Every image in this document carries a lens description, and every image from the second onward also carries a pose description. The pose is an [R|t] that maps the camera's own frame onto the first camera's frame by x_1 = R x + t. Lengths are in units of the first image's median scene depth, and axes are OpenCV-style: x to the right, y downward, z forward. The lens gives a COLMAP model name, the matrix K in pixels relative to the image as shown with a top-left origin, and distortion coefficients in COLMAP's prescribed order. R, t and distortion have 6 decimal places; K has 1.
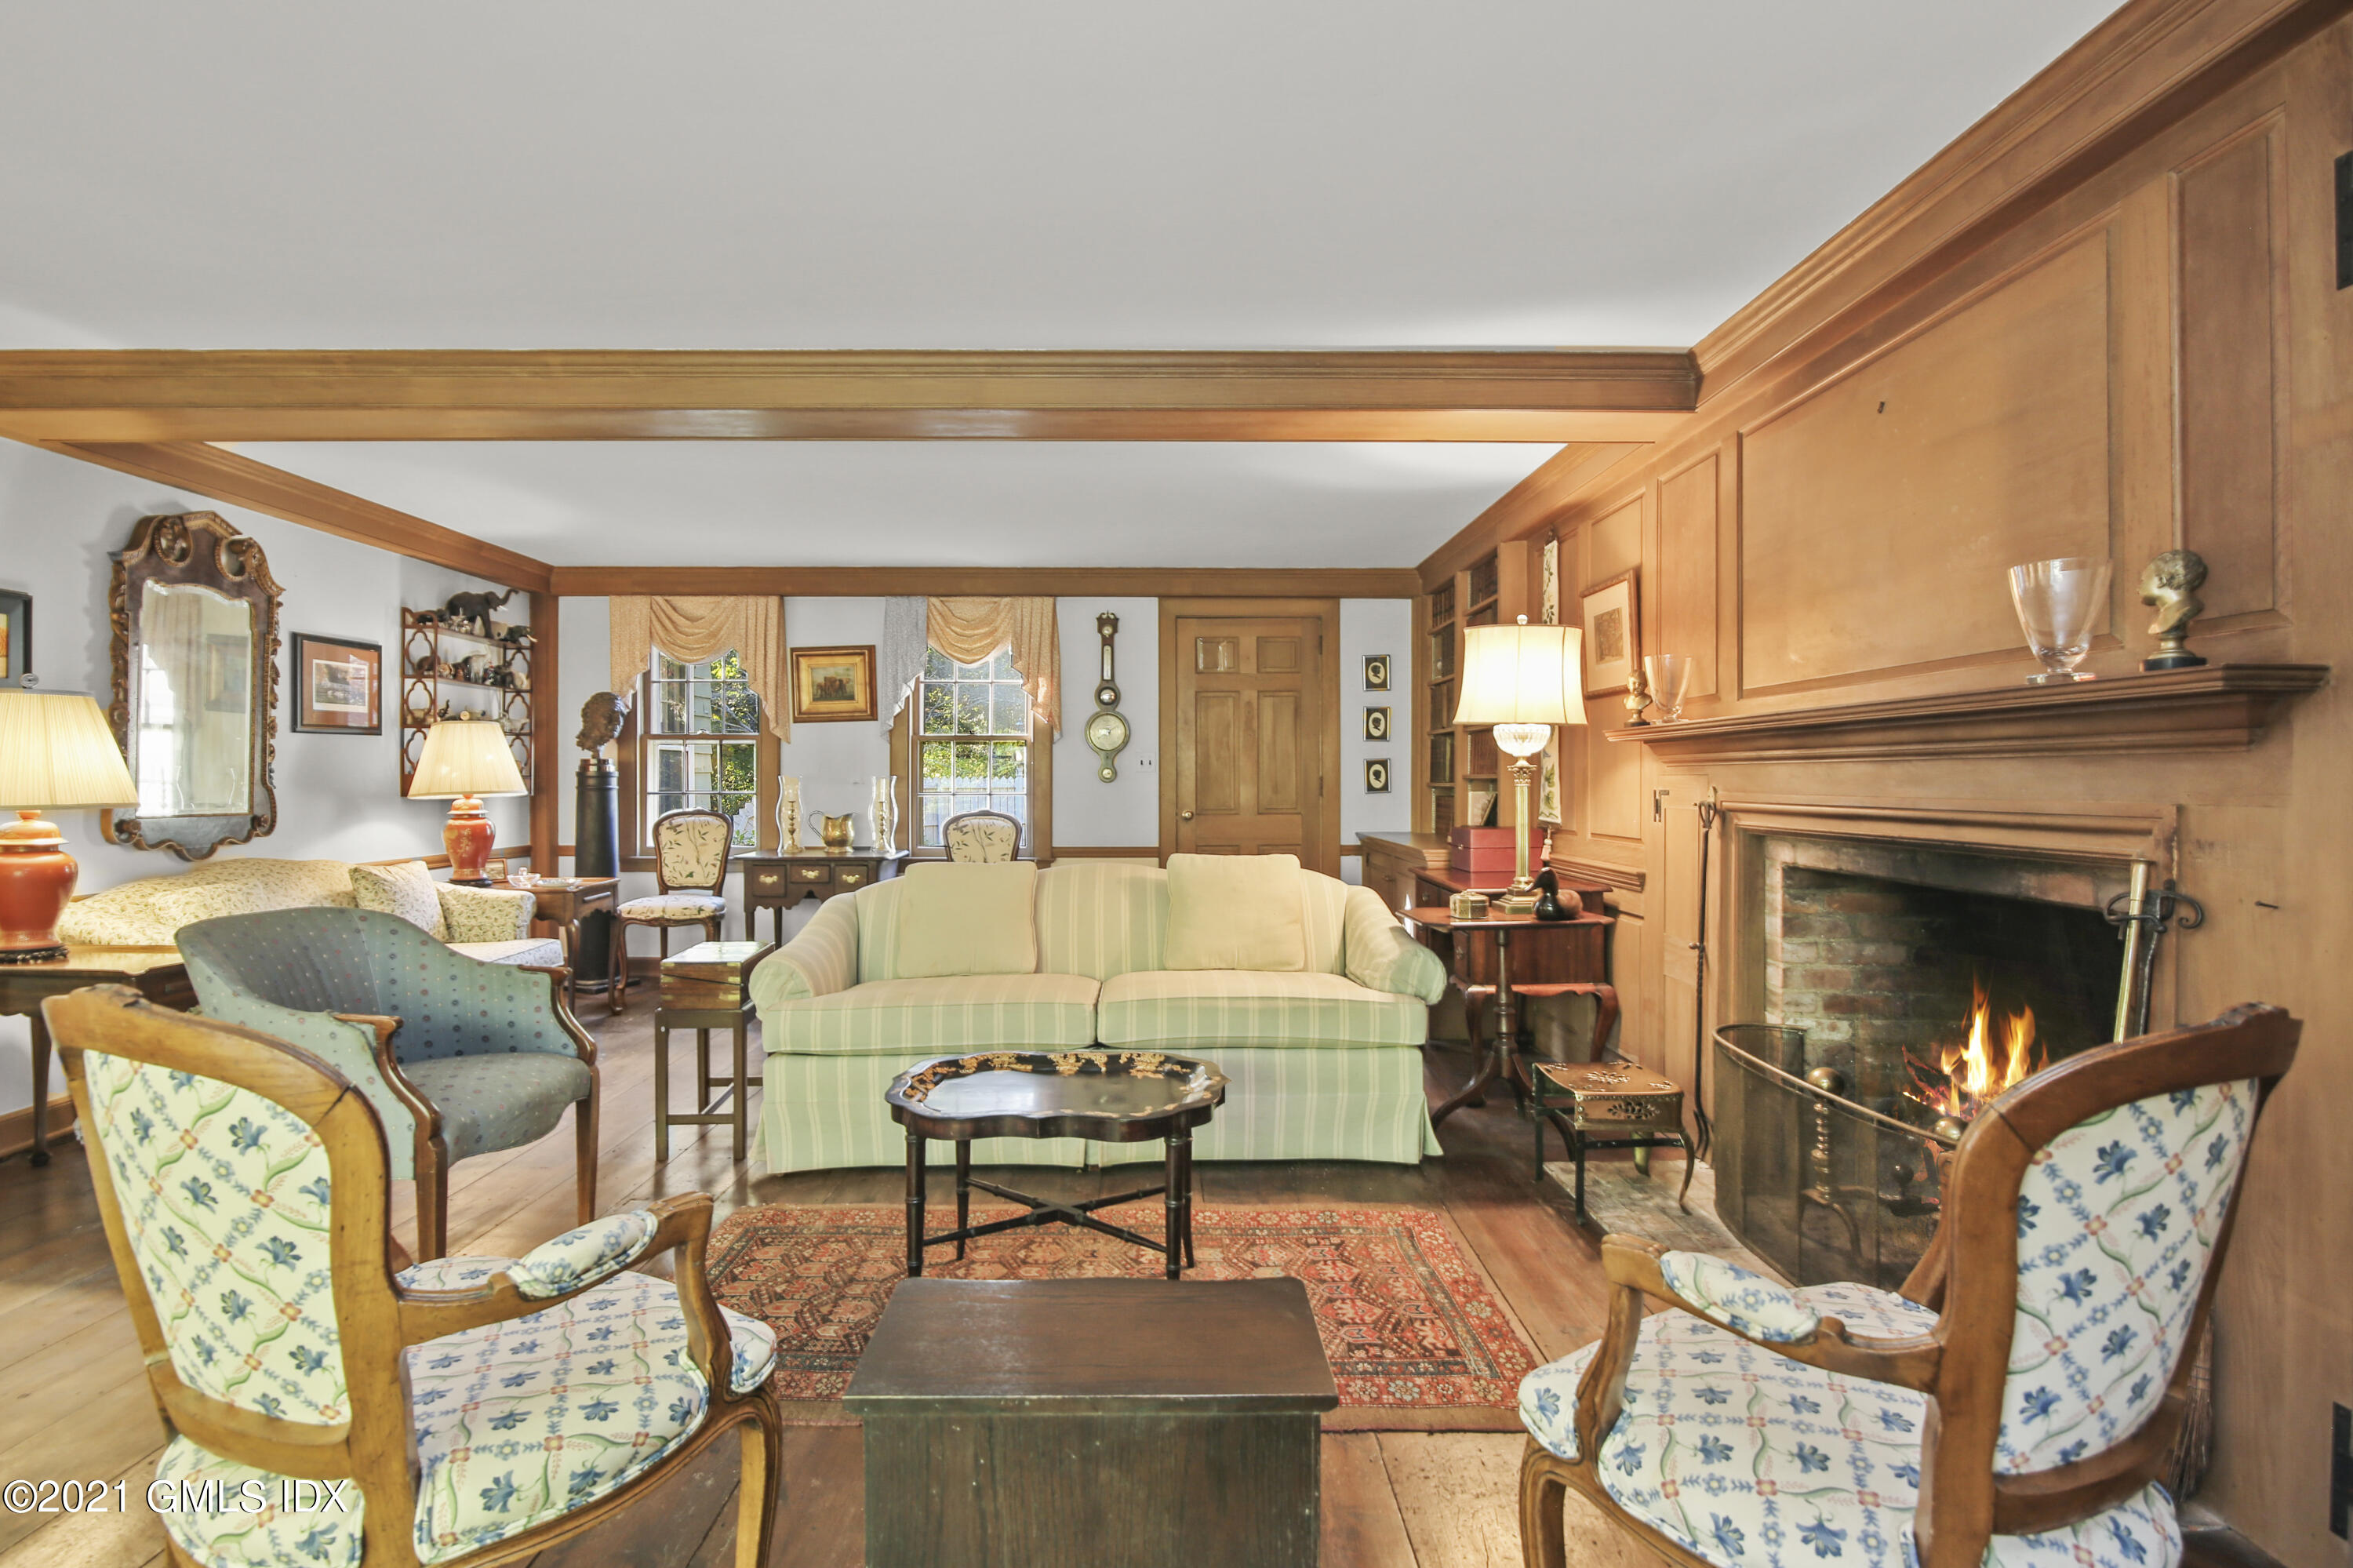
lens RADIAL K [[1122.0, 0, 1176.5], [0, 1122.0, 784.0], [0, 0, 1]] dist [-0.022504, 0.000494]
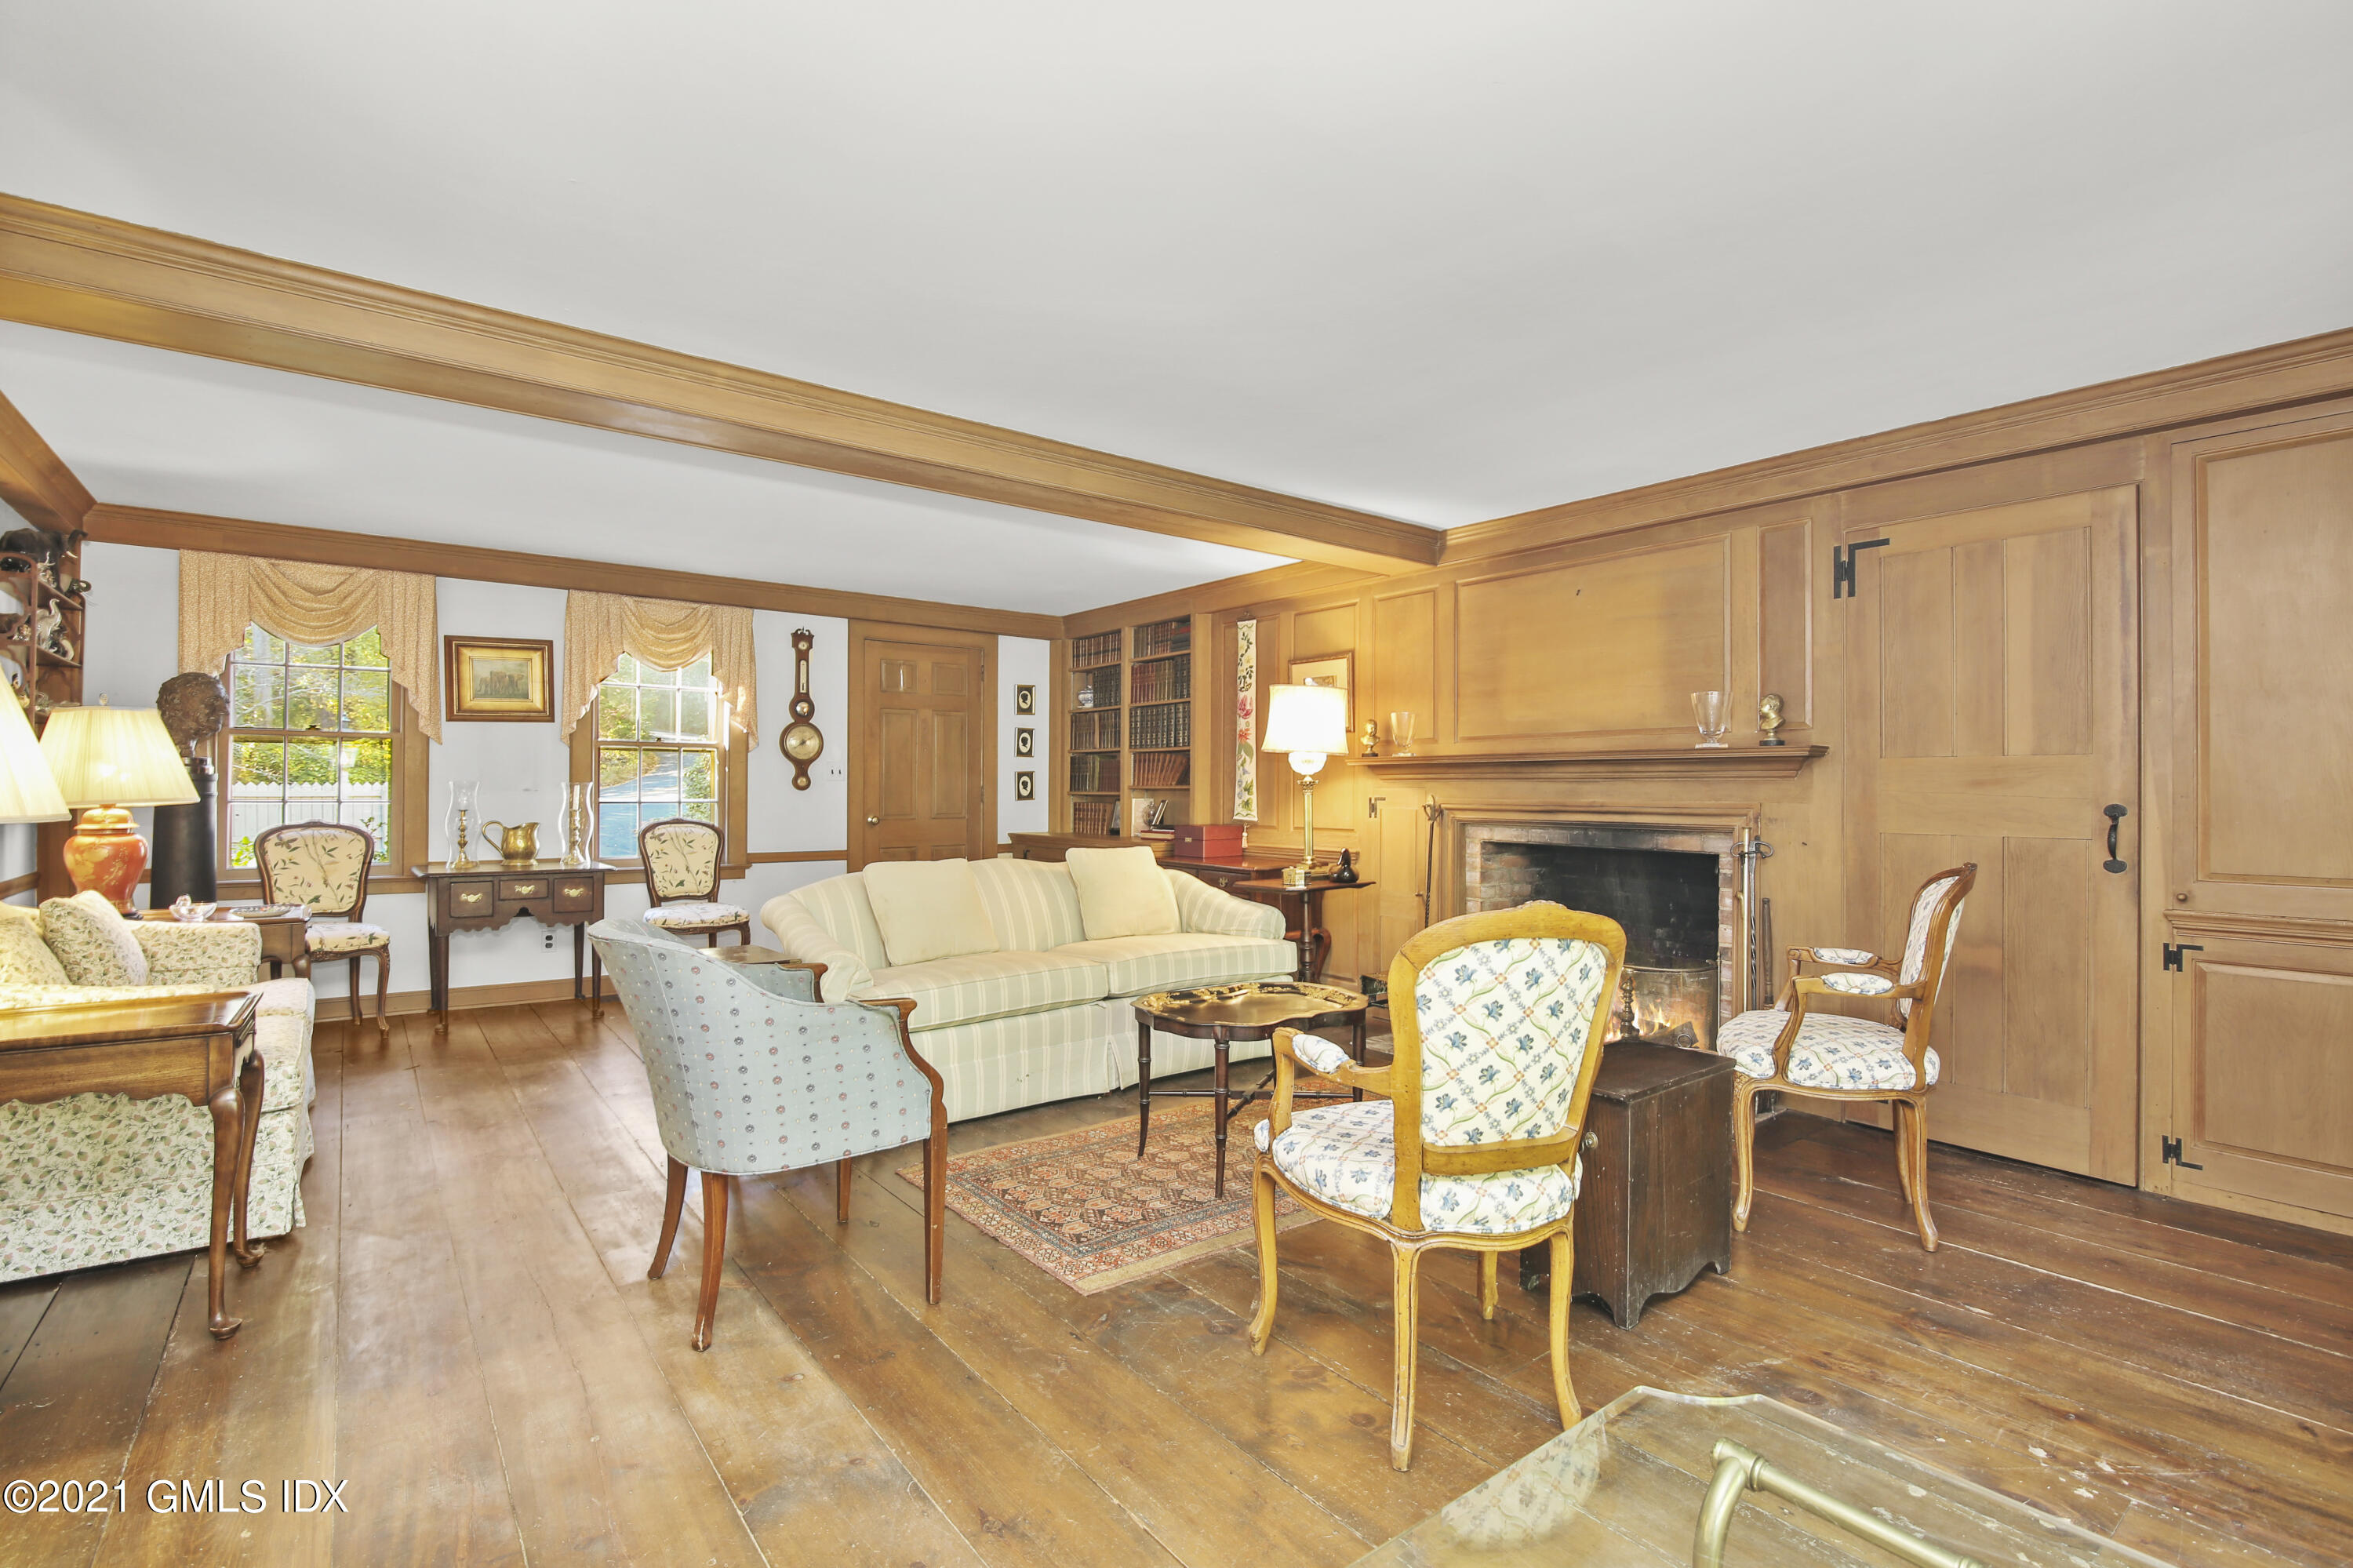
lens RADIAL K [[1080.0, 0, 1161.8], [0, 1080.0, 784.4], [0, 0, 1]] dist [-0.017889, 0.000493]
pose [[0.798175, 0.007631, 0.602378, -0.497227], [-0.002990, 0.999958, -0.008705, 0.001165], [-0.602418, 0.005147, 0.798164, -0.012660]]
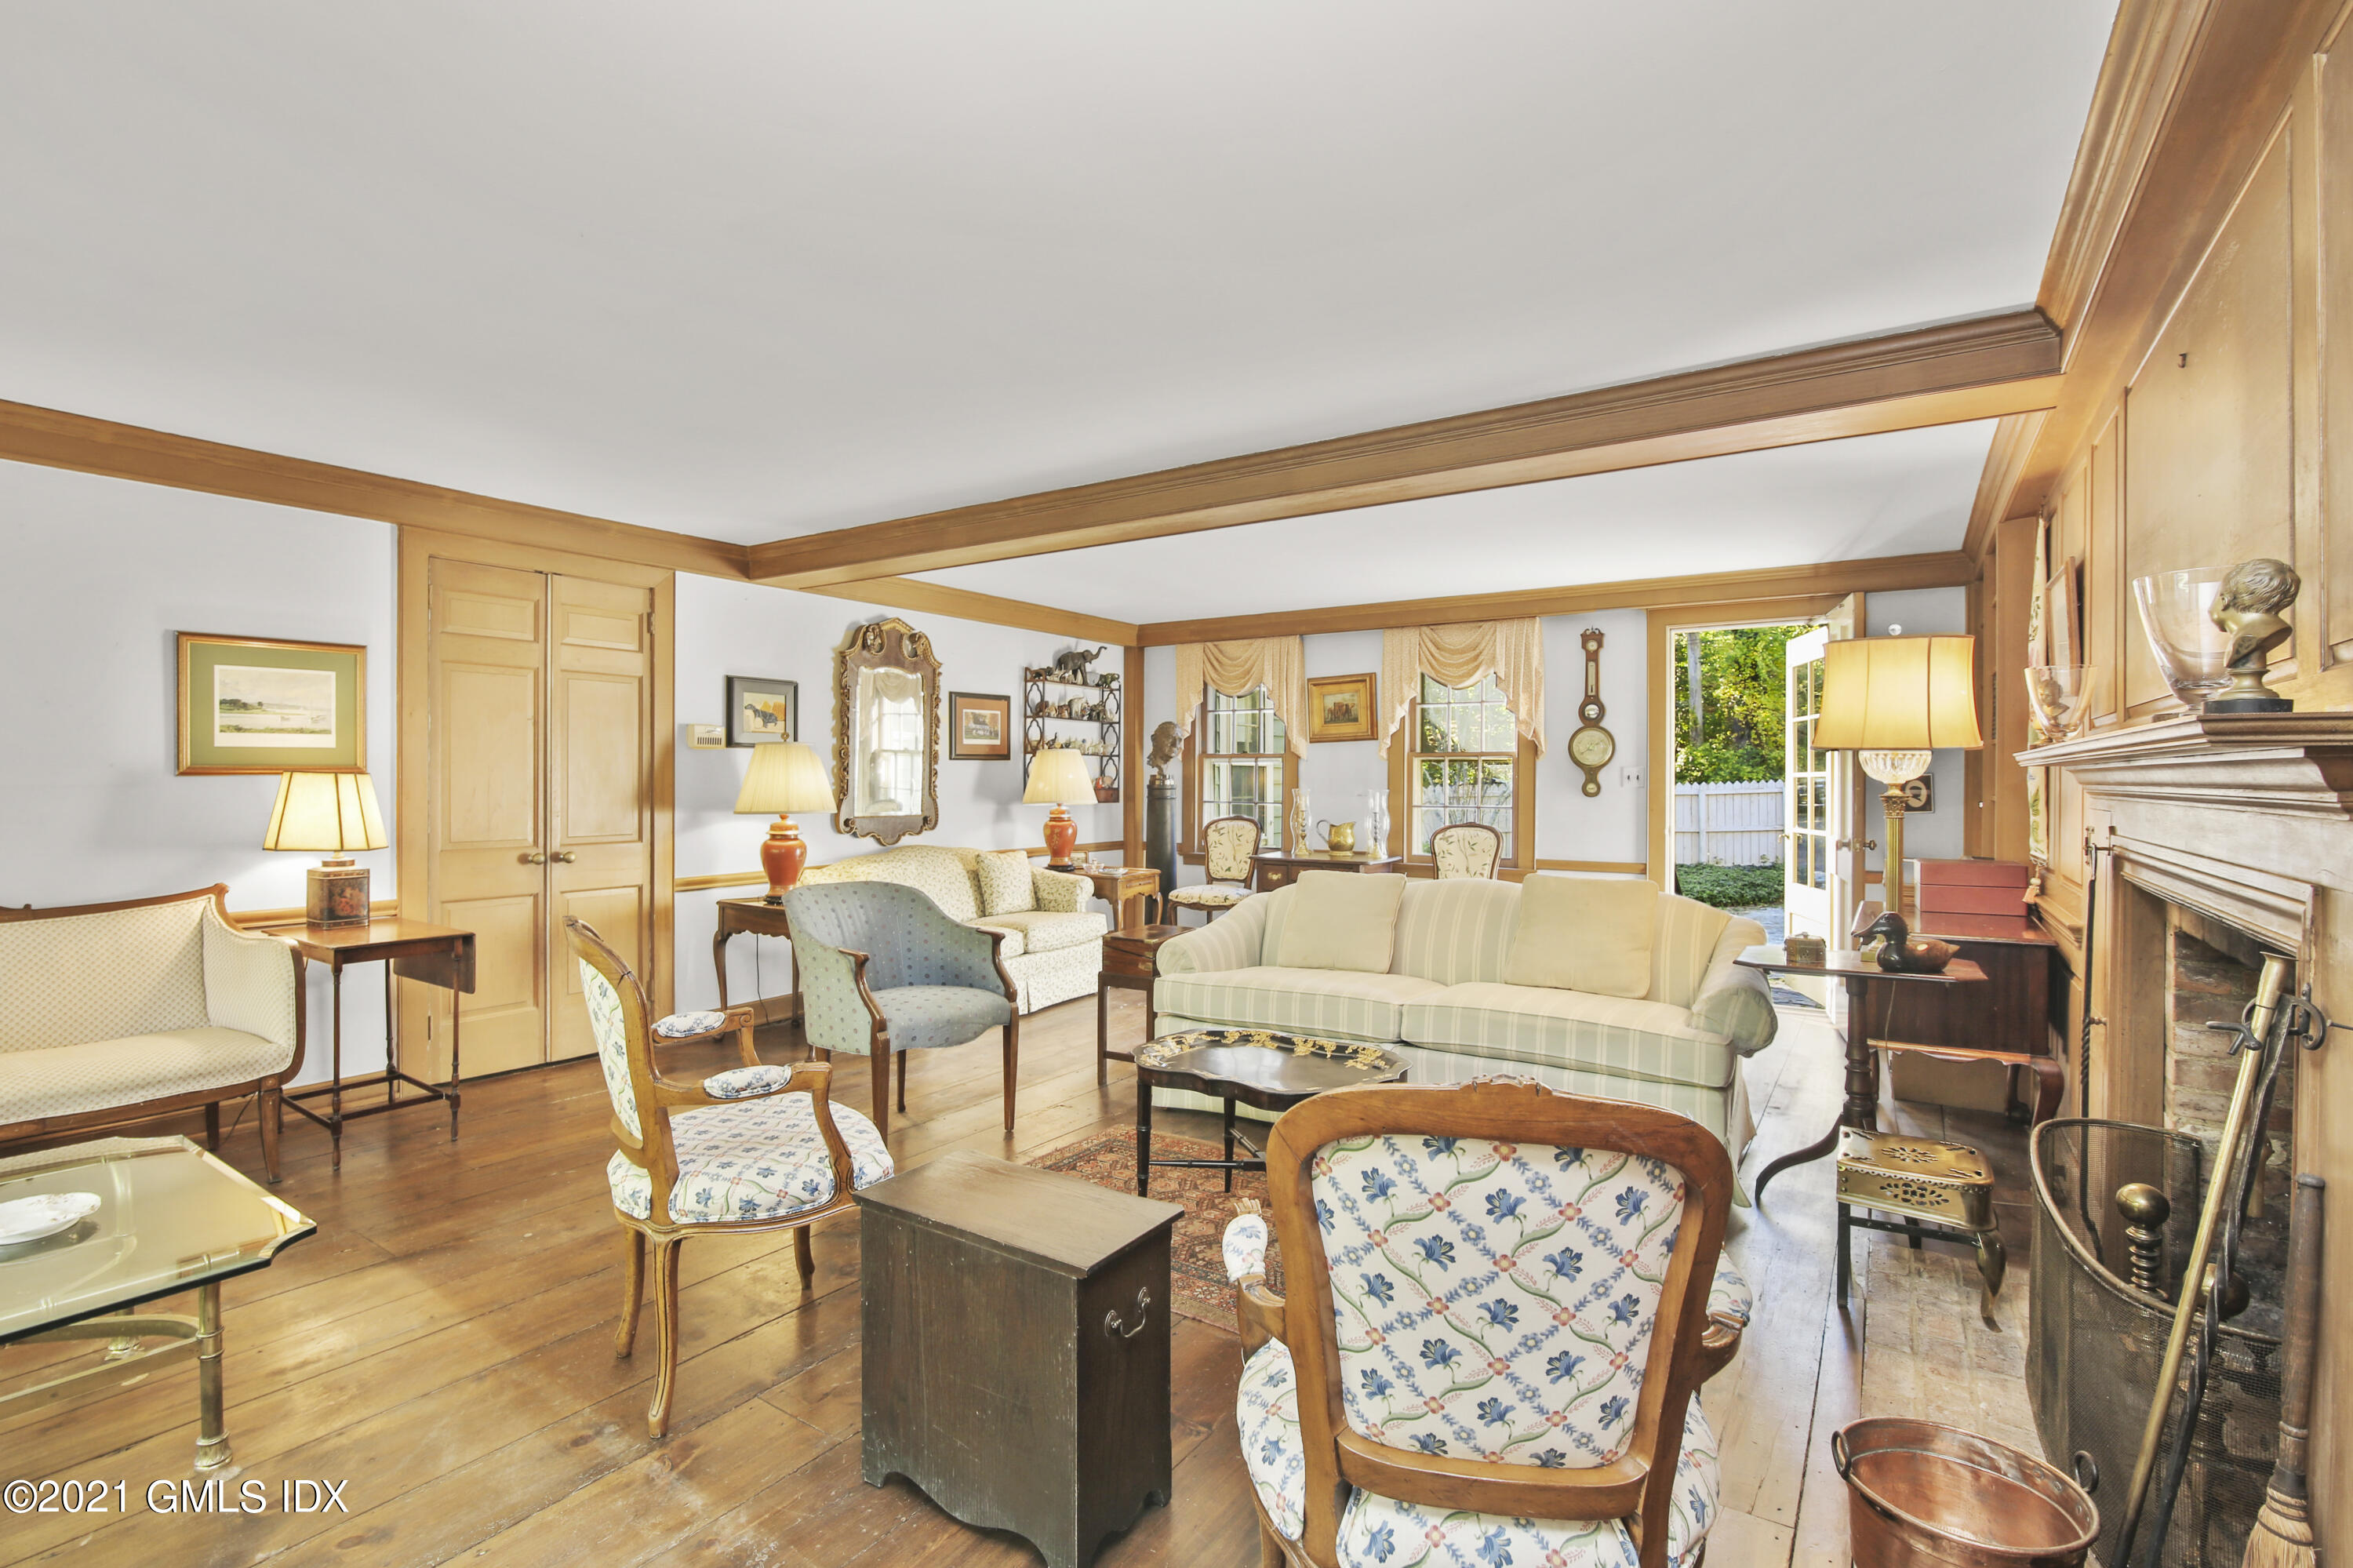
lens RADIAL K [[1080.0, 0, 1161.8], [0, 1080.0, 784.4], [0, 0, 1]] dist [-0.017889, 0.000493]
pose [[0.823175, 0.004897, -0.567766, 0.210152], [-0.005124, 0.999986, 0.001195, -0.015005], [0.567764, 0.001925, 0.823189, -0.015954]]
